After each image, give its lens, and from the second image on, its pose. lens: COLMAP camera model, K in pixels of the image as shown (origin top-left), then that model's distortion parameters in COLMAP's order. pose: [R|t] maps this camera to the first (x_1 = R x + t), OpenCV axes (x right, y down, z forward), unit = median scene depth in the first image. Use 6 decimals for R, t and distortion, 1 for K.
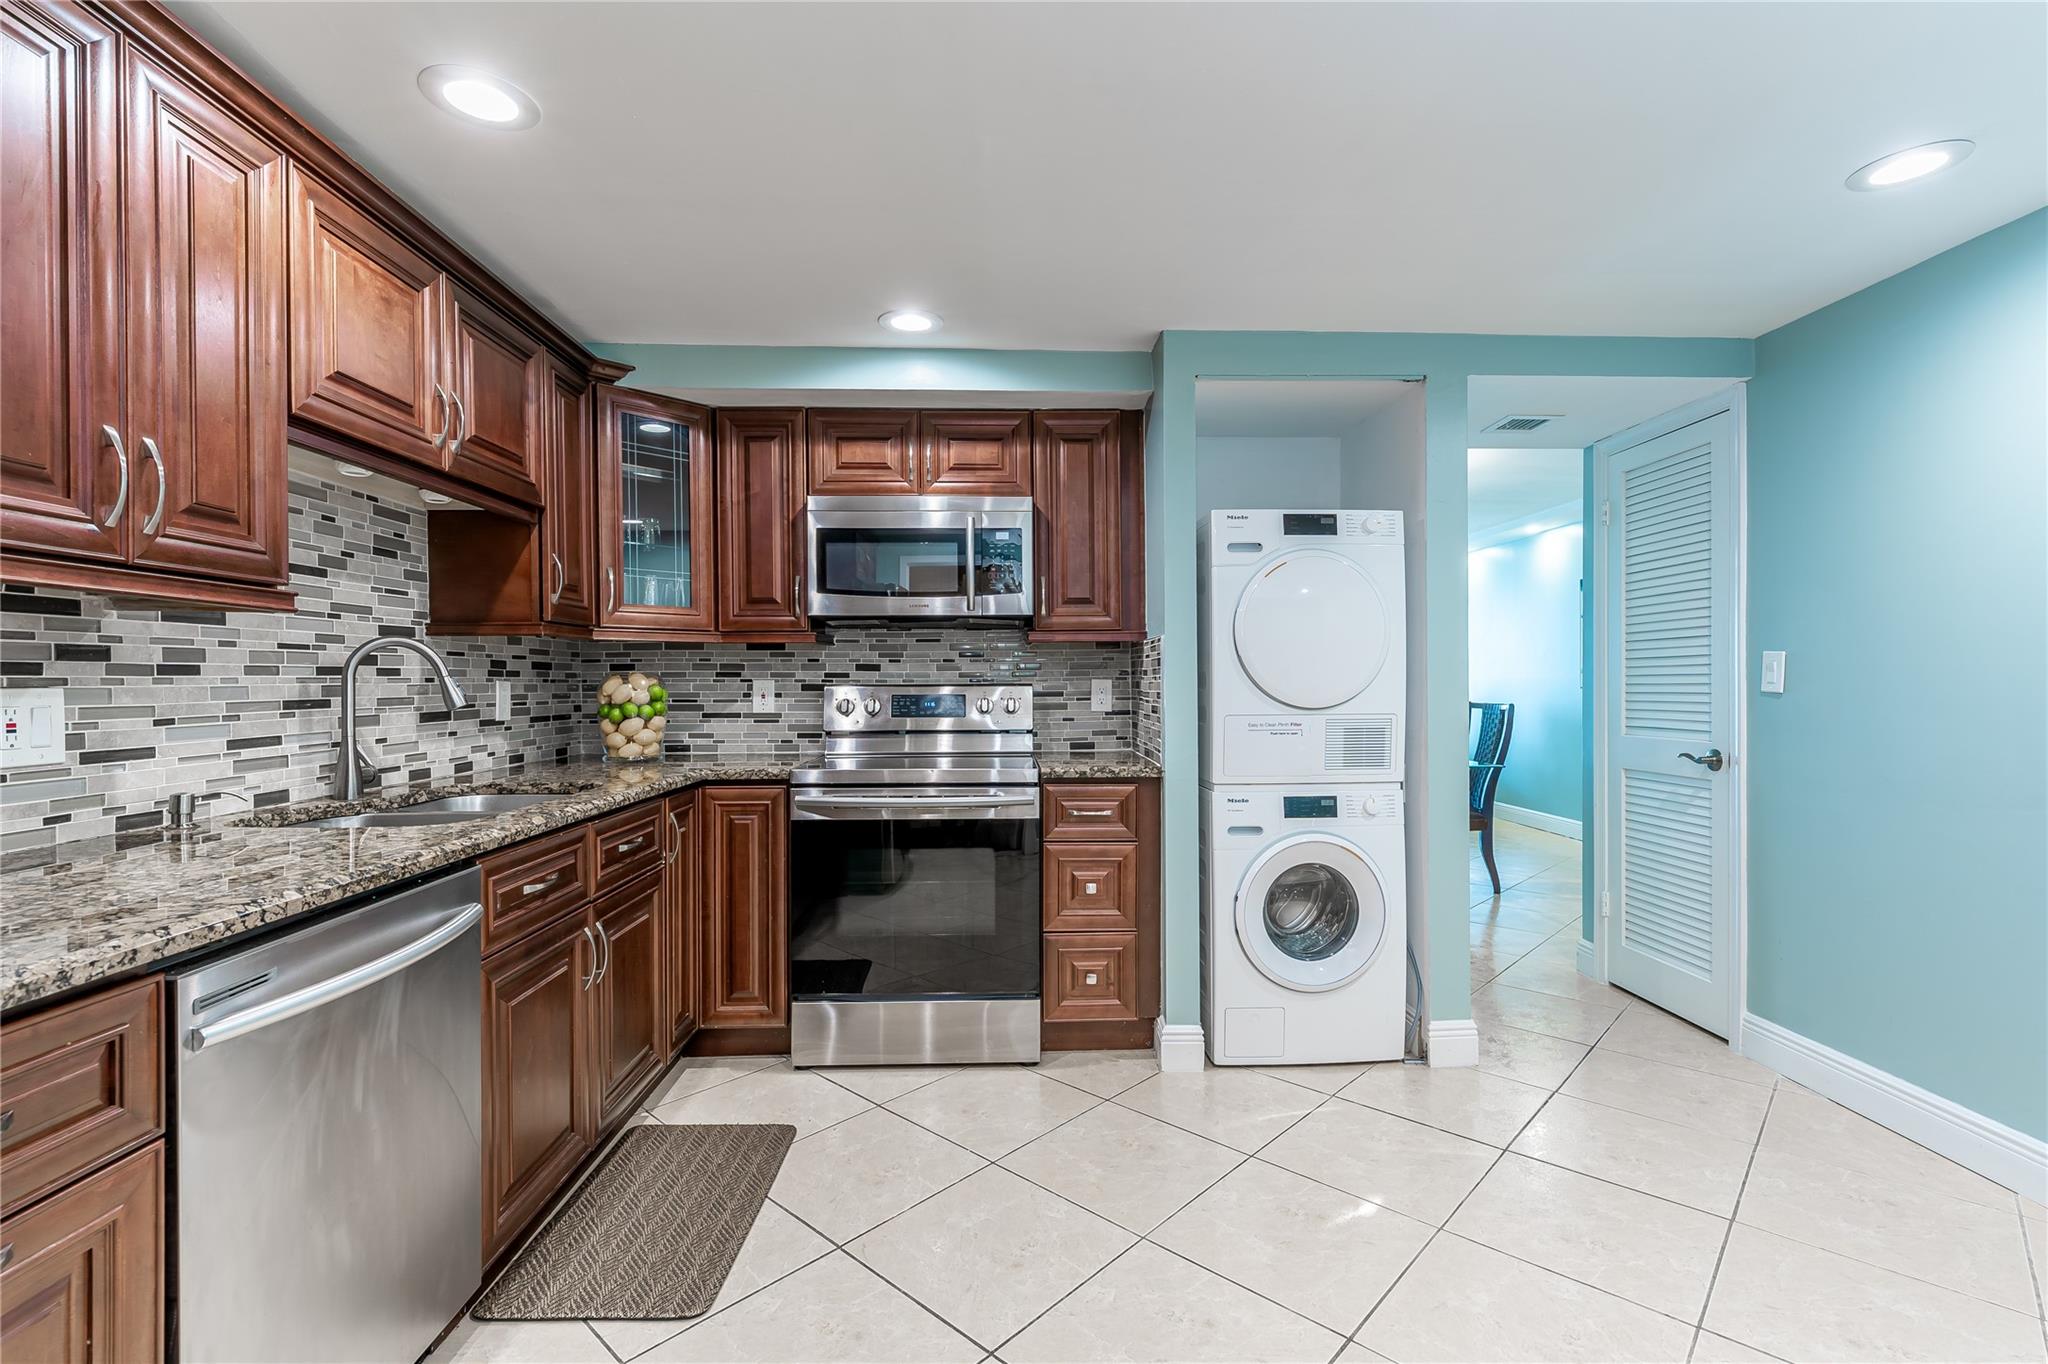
lens RADIAL K [[938.1, 0, 1008.6], [0, 938.1, 716.2], [0, 0, 1]] dist [0.010371, -0.003577]
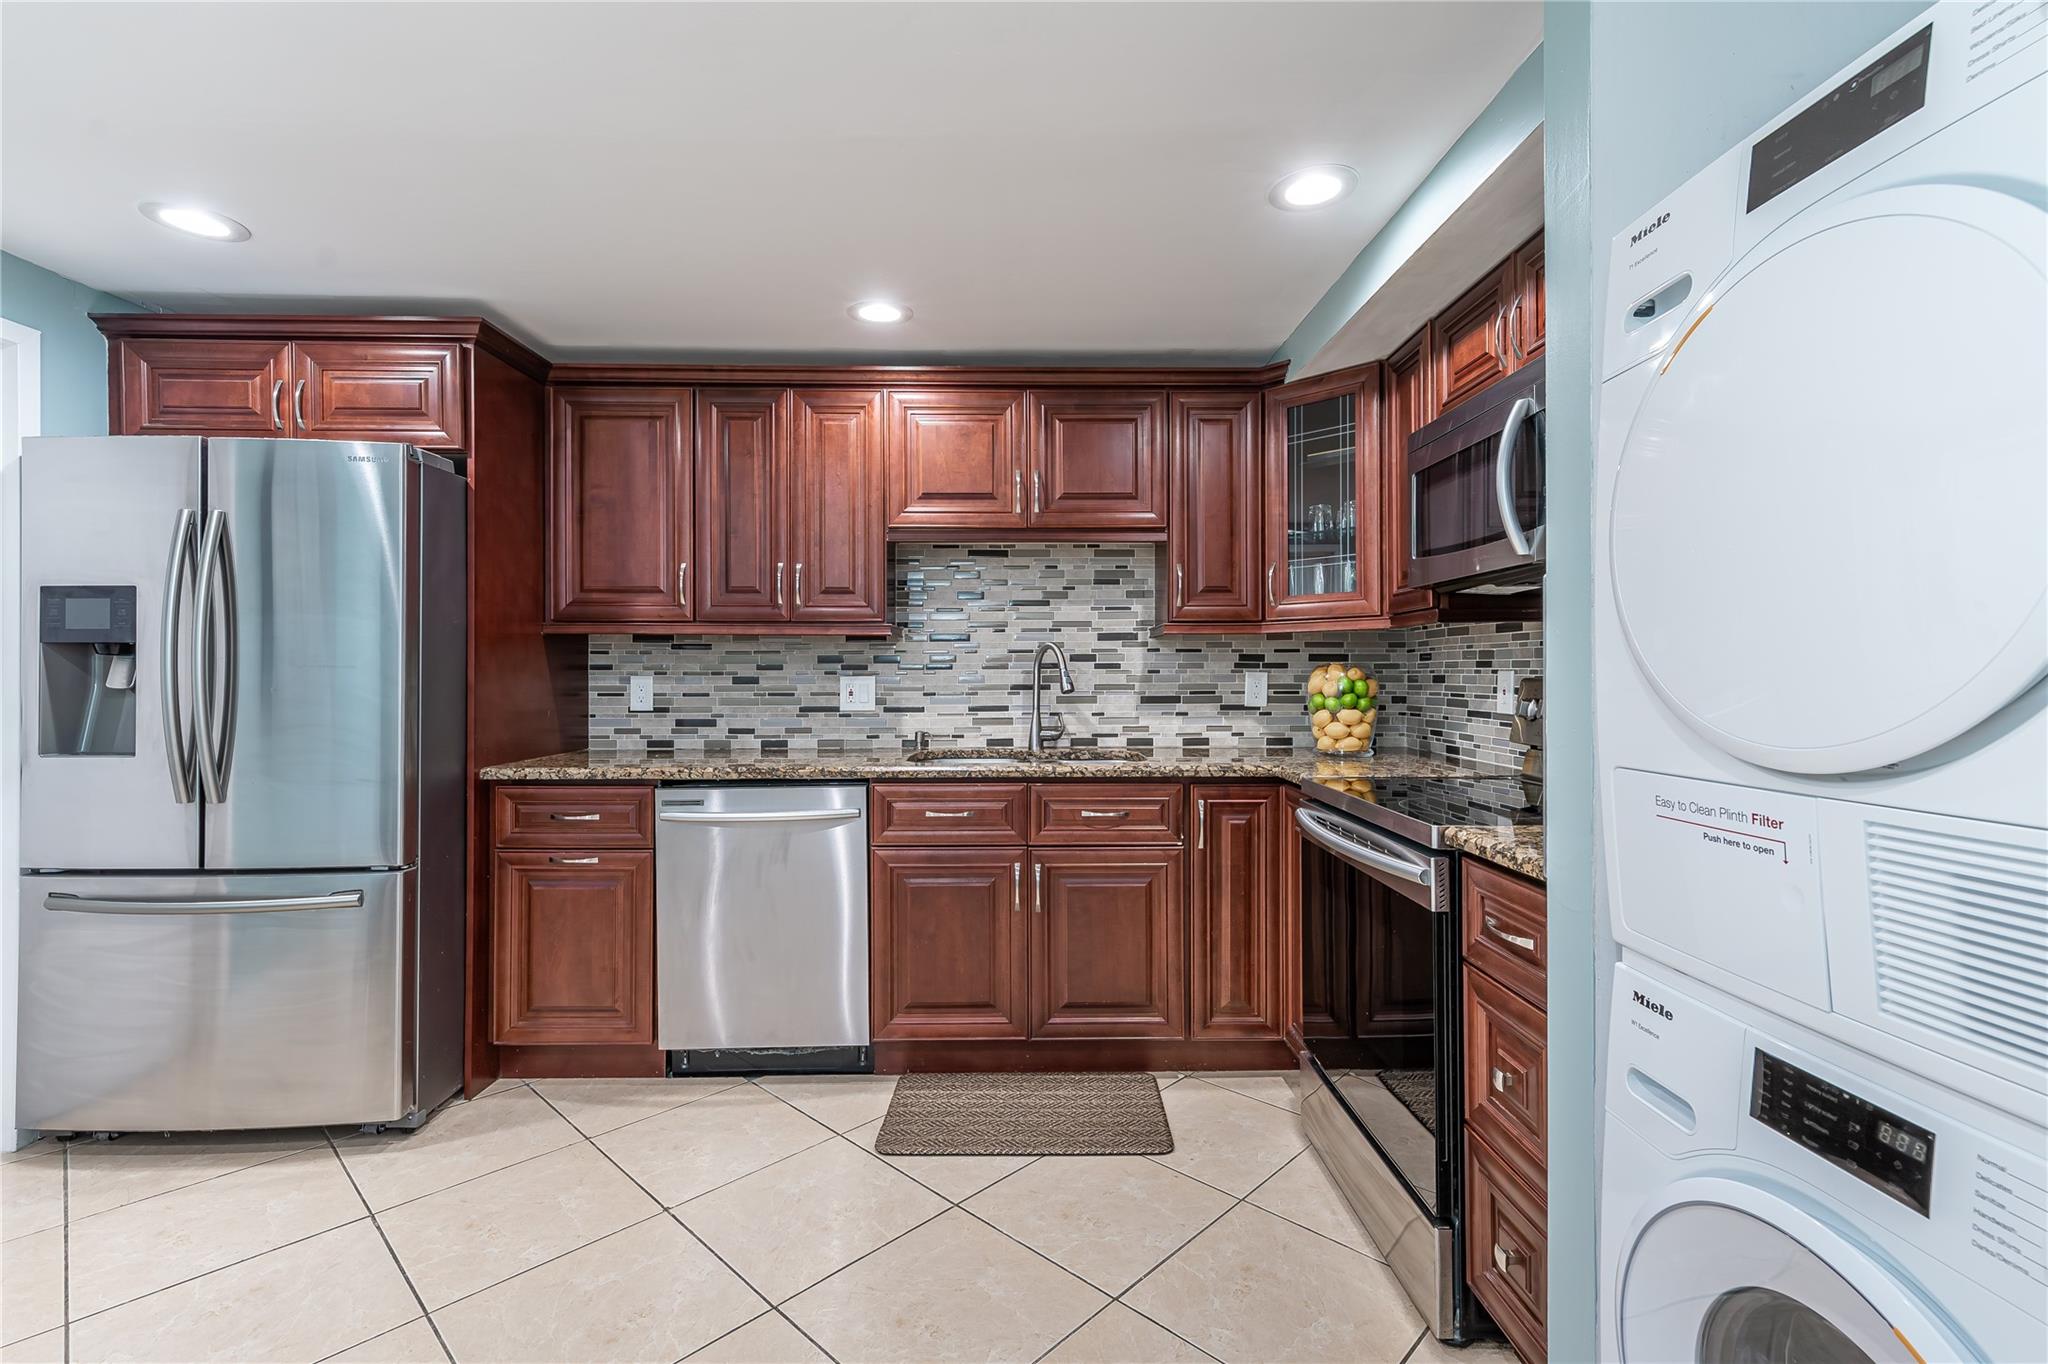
lens RADIAL K [[938.1, 0, 1069.3], [0, 938.1, 691.6], [0, 0, 1]] dist [0.010371, -0.003577]
pose [[-0.002155, 0.023256, -0.999727, 0.718088], [-0.035230, 0.999107, 0.023318, -0.038035], [0.999377, 0.035270, -0.001334, 0.913128]]
